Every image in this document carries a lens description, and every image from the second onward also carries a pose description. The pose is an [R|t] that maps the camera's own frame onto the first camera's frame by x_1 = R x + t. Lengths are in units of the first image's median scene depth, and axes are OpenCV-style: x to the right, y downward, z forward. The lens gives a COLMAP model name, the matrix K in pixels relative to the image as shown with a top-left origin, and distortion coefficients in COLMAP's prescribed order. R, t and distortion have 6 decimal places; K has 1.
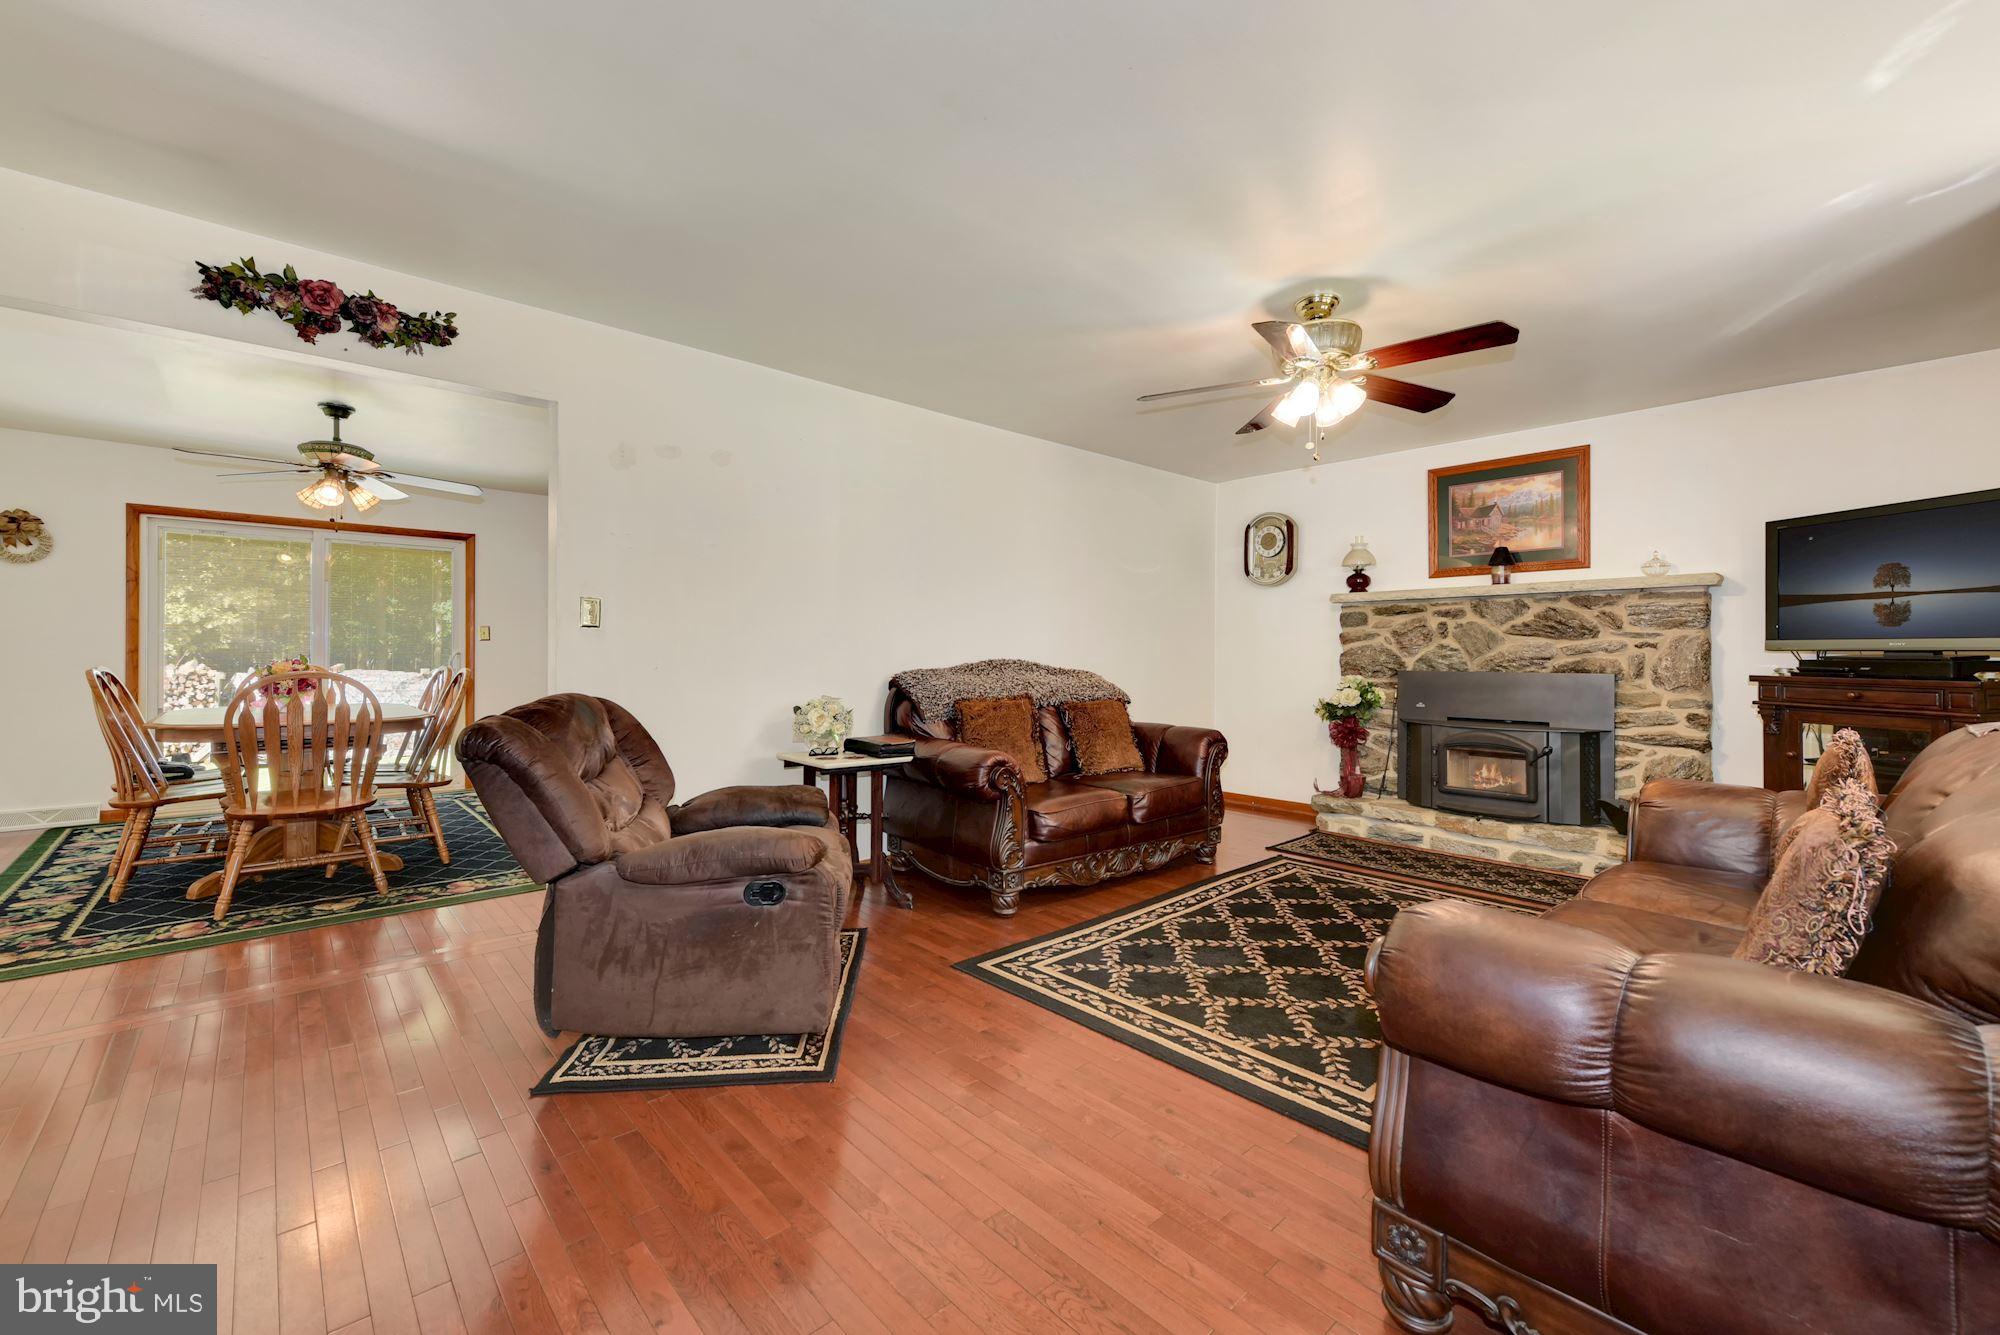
lens RADIAL K [[804.9, 0, 1003.7], [0, 804.9, 648.3], [0, 0, 1]] dist [0.001684, 0.000154]
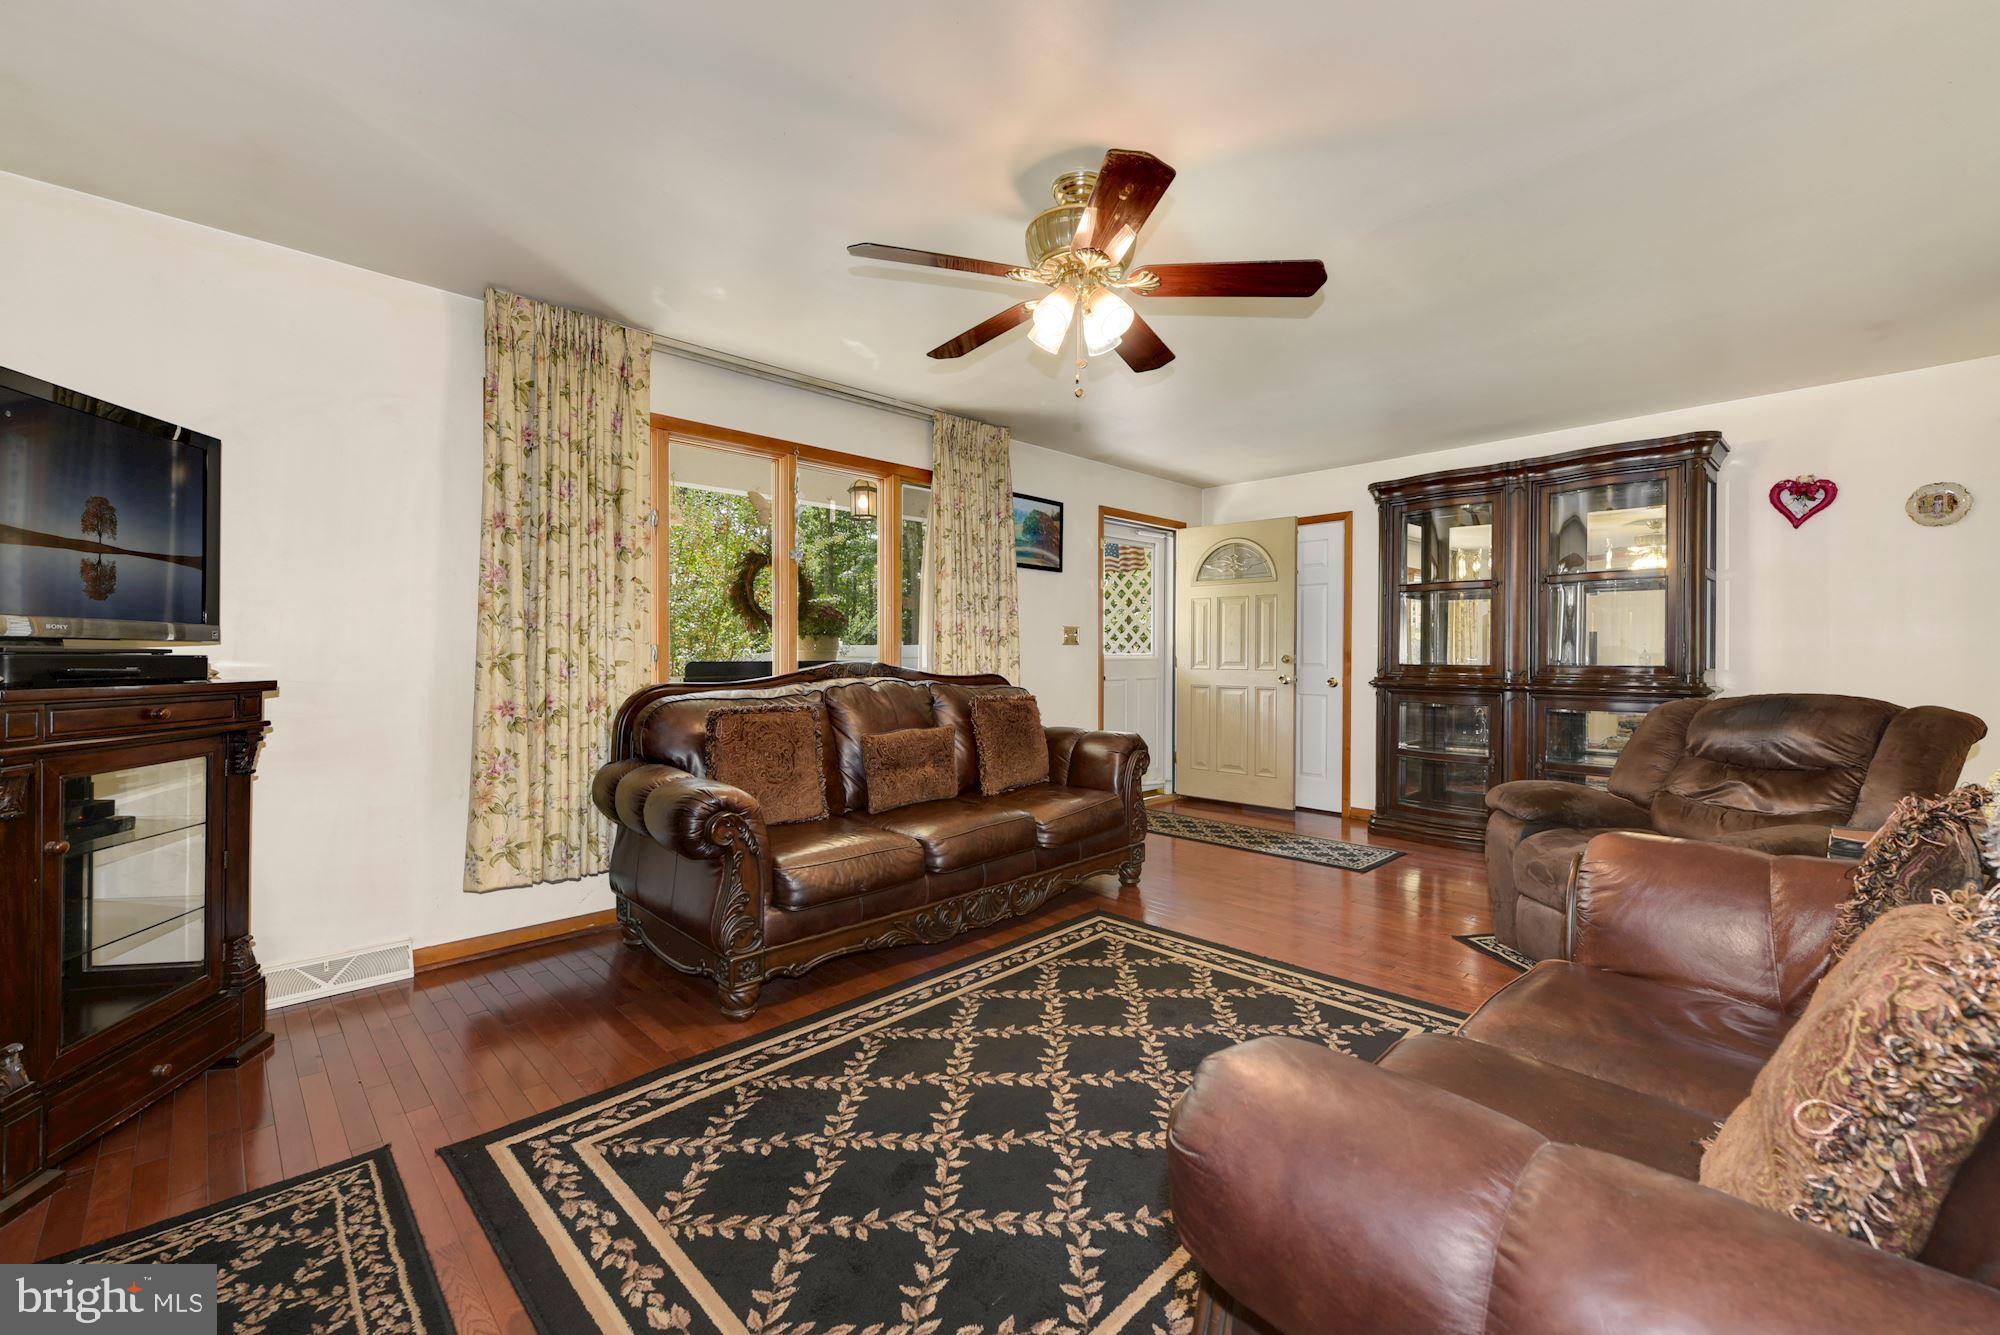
lens RADIAL K [[806.8, 0, 1010.0], [0, 806.8, 658.3], [0, 0, 1]] dist [-0.000170, -0.000268]
pose [[-0.999317, -0.004291, -0.036703, 0.350734], [-0.004243, 0.999990, -0.001395, 0.011213], [0.036709, -0.001239, -0.999325, 1.292061]]
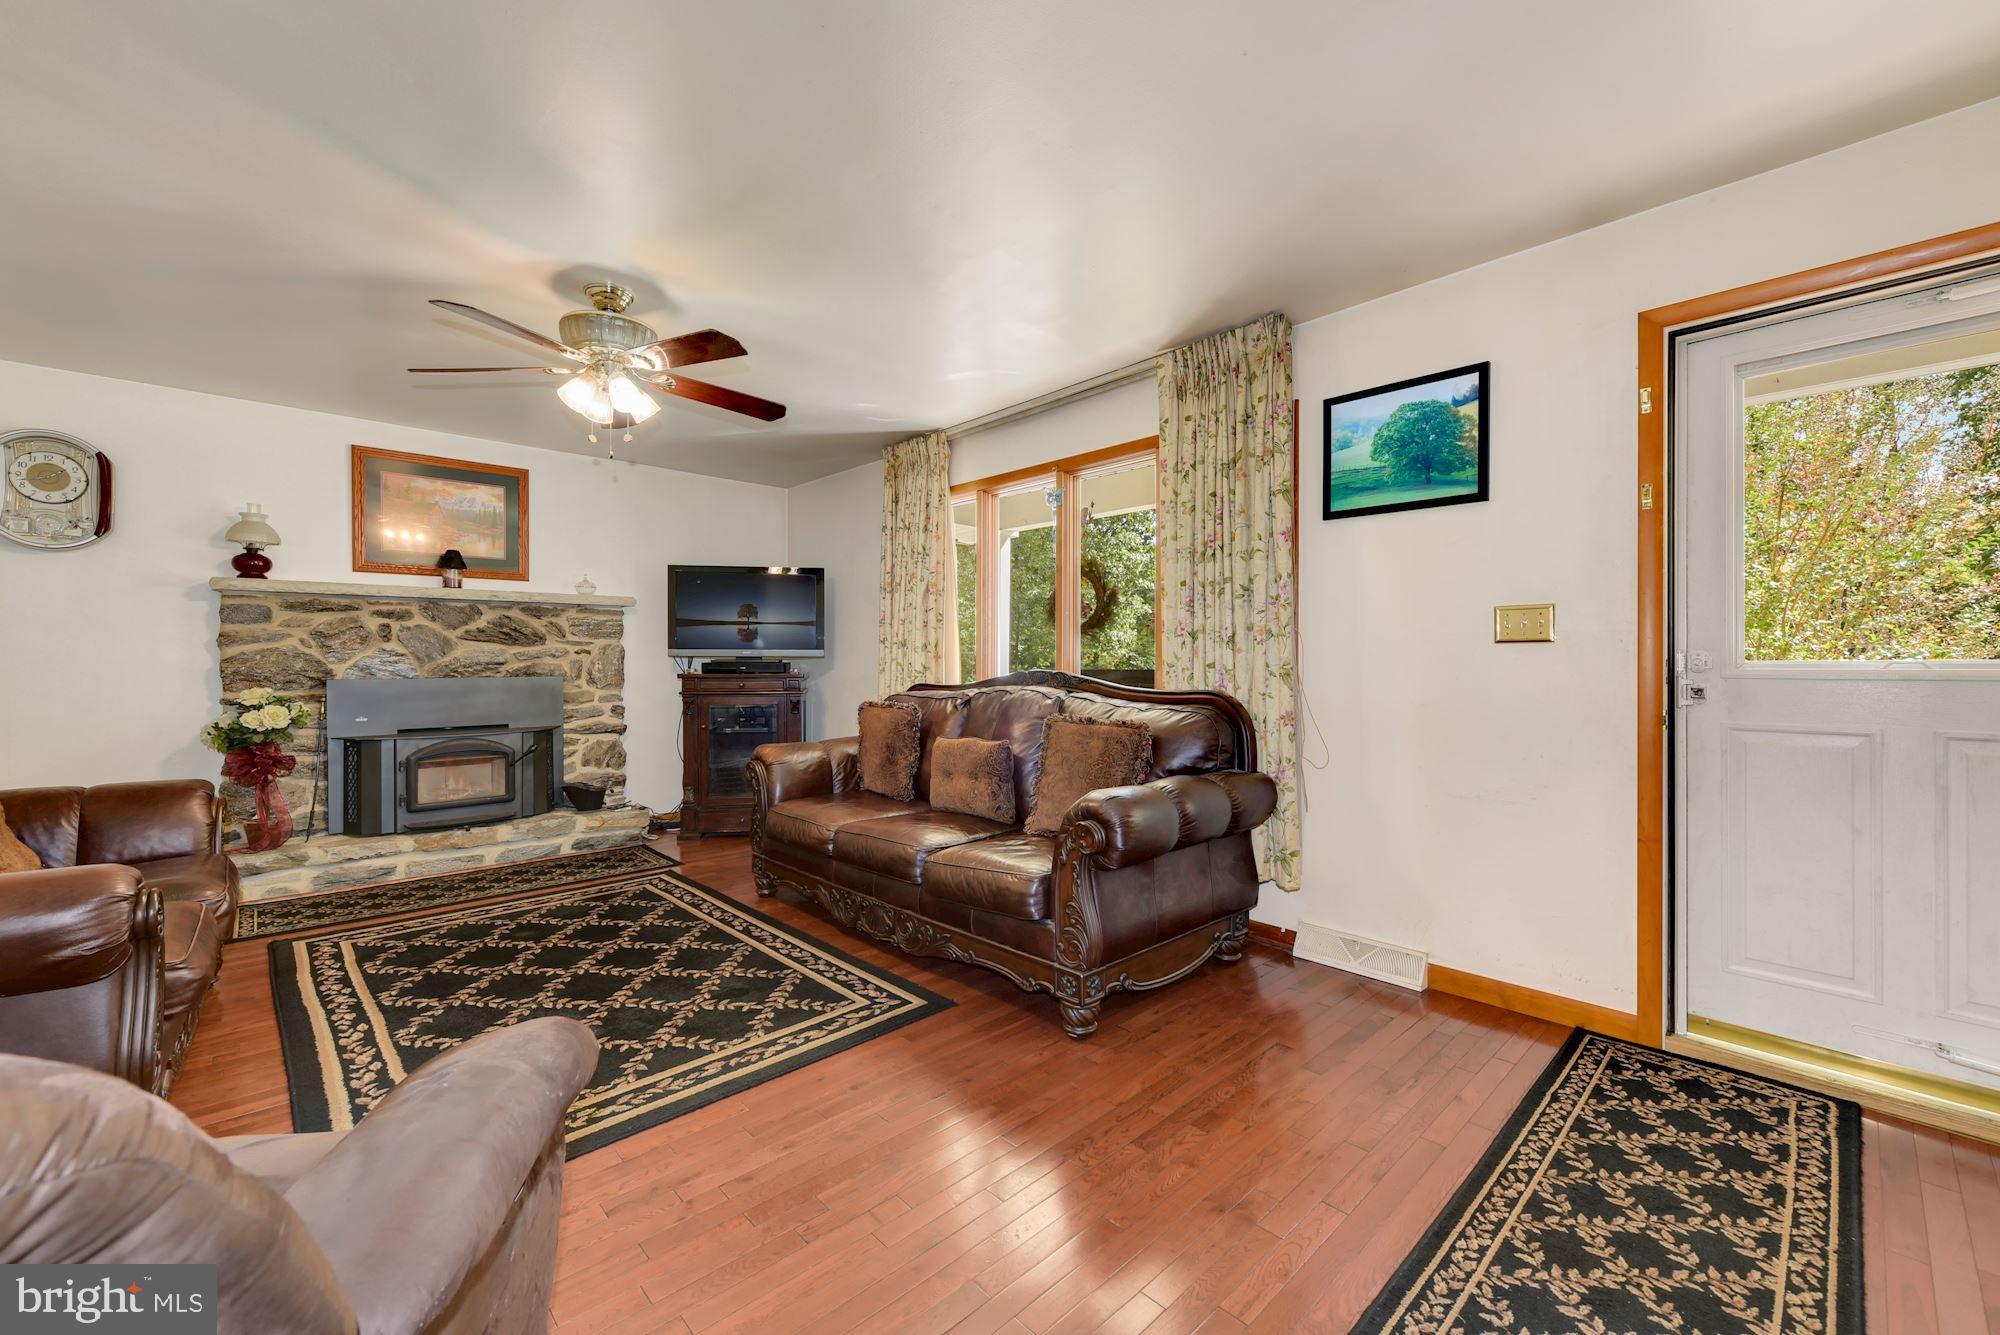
lens RADIAL K [[798.0, 0, 1004.7], [0, 798.0, 658.4], [0, 0, 1]] dist [0.005781, -0.000506]
pose [[-0.012843, -0.002571, 0.999914, -0.420694], [-0.006069, 0.999978, 0.002493, -0.000753], [-0.999899, -0.006036, -0.012858, 0.398748]]
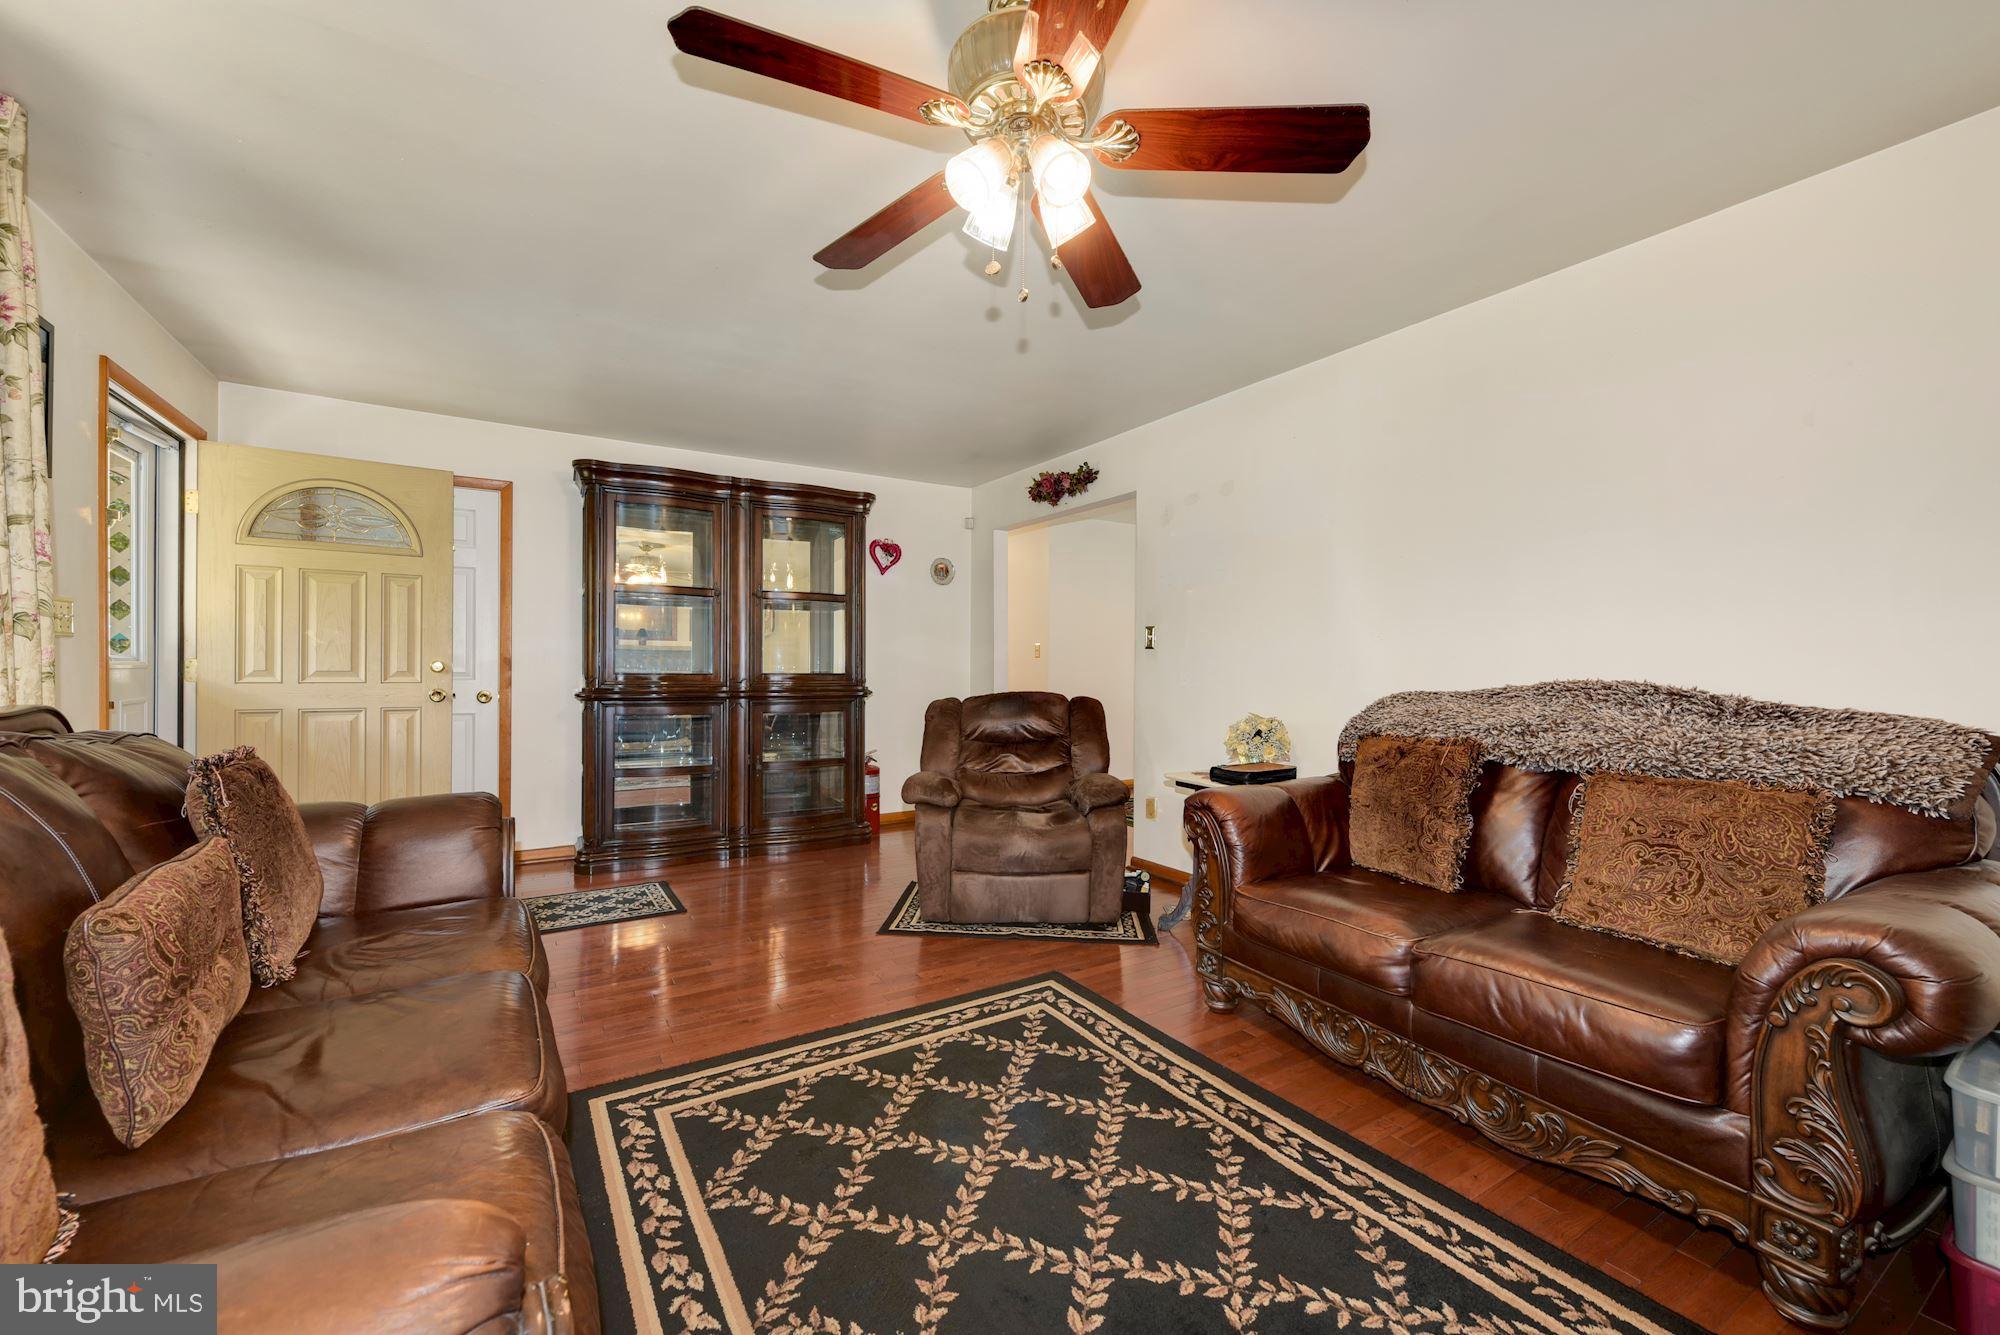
lens RADIAL K [[798.0, 0, 1004.7], [0, 798.0, 658.4], [0, 0, 1]] dist [0.005781, -0.000506]
pose [[-0.181025, -0.013338, -0.983388, 0.674388], [-0.004489, 0.999909, -0.012735, 0.007957], [0.983468, 0.002109, -0.181069, 0.797410]]
